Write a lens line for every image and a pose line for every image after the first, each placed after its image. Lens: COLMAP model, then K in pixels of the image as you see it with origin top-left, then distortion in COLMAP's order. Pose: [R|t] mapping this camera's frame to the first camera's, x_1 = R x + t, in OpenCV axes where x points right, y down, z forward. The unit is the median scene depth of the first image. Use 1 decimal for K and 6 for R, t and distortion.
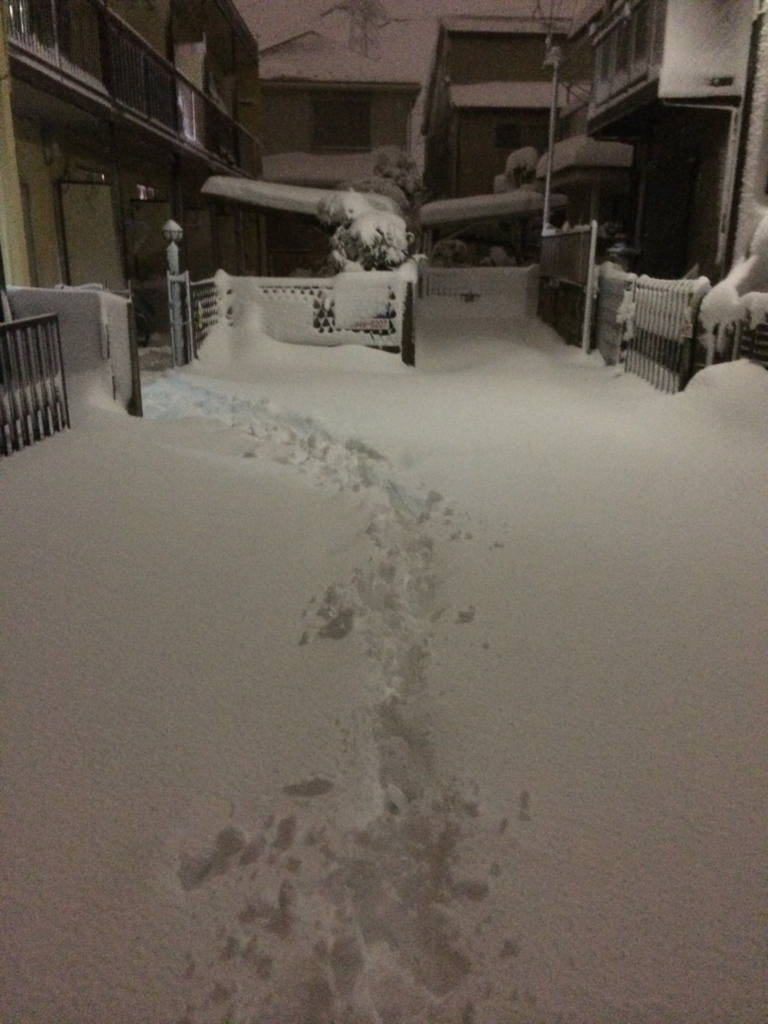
lens RADIAL K [[872.1, 0, 385.8], [0, 872.1, 513.8], [0, 0, 1]] dist [0.056400, -0.029098]
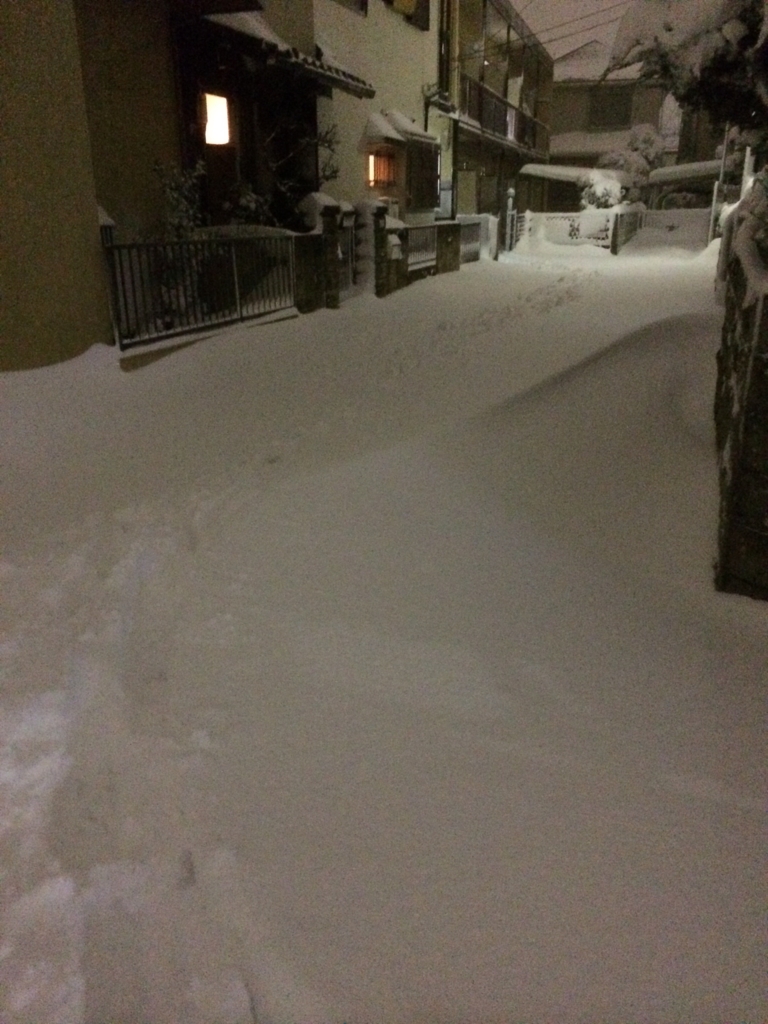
lens RADIAL K [[872.1, 0, 382.1], [0, 872.1, 513.1], [0, 0, 1]] dist [0.056400, -0.029098]
pose [[0.954963, 0.083757, -0.284657, 0.144191], [-0.071974, 0.996070, 0.051625, 0.368497], [0.287862, -0.028812, 0.957238, -1.162426]]
